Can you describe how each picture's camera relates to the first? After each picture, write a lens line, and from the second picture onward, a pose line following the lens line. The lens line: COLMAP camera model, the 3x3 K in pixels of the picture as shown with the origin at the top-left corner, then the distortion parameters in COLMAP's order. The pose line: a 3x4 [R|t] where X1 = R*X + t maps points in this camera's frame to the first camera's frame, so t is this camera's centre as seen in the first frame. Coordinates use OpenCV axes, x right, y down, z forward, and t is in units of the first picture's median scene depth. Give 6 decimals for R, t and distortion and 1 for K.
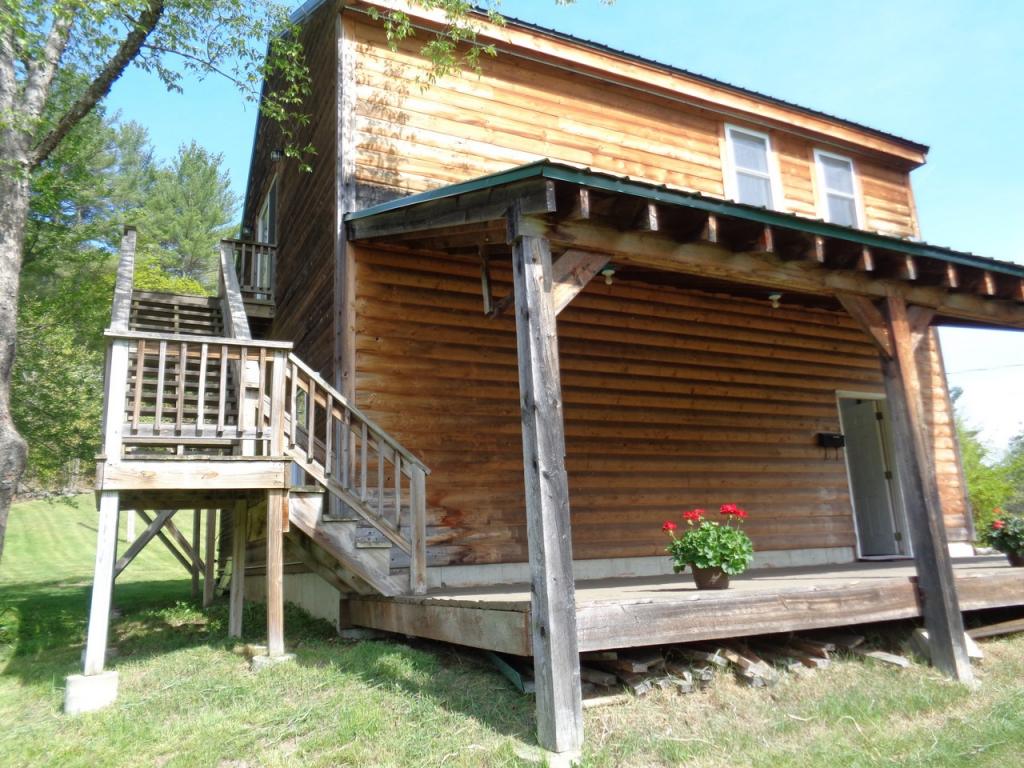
lens RADIAL K [[767.1, 0, 512.2], [0, 767.1, 382.3], [0, 0, 1]] dist [-0.003129, 0.006253]
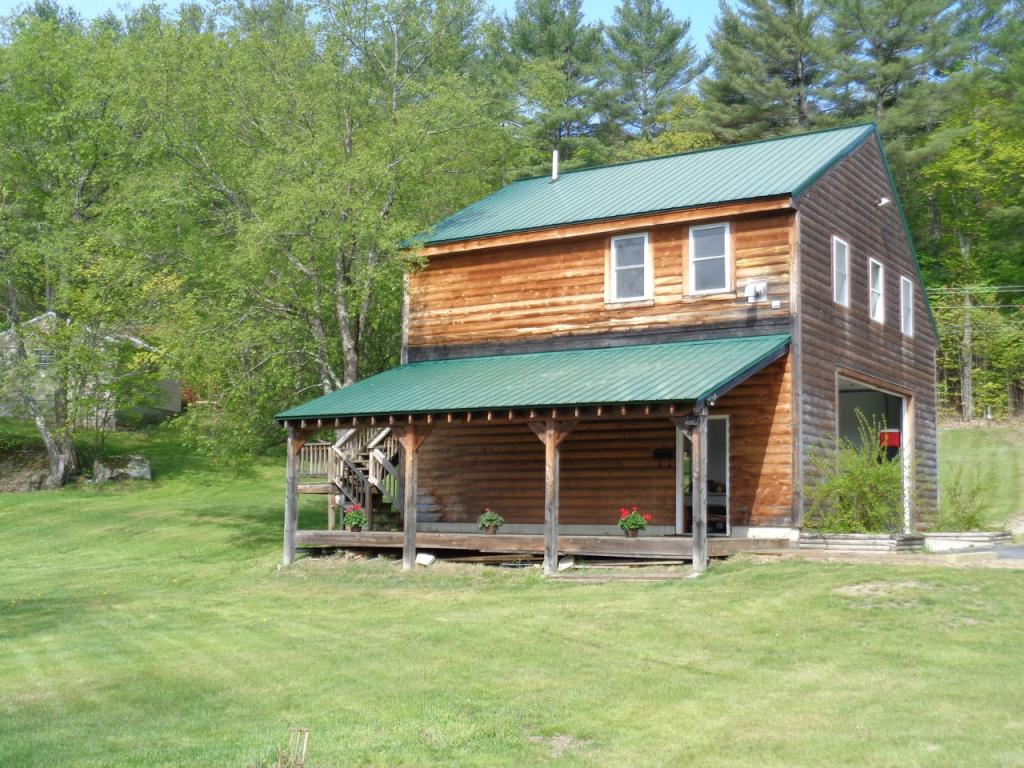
lens RADIAL K [[1243.2, 0, 512.7], [0, 1243.2, 384.2], [0, 0, 1]] dist [-0.031106, 0.000000]
pose [[0.487922, -0.043399, -0.871808, 2.476406], [0.162807, 0.985762, 0.042046, -0.212336], [0.857570, -0.162451, 0.488040, -0.401038]]
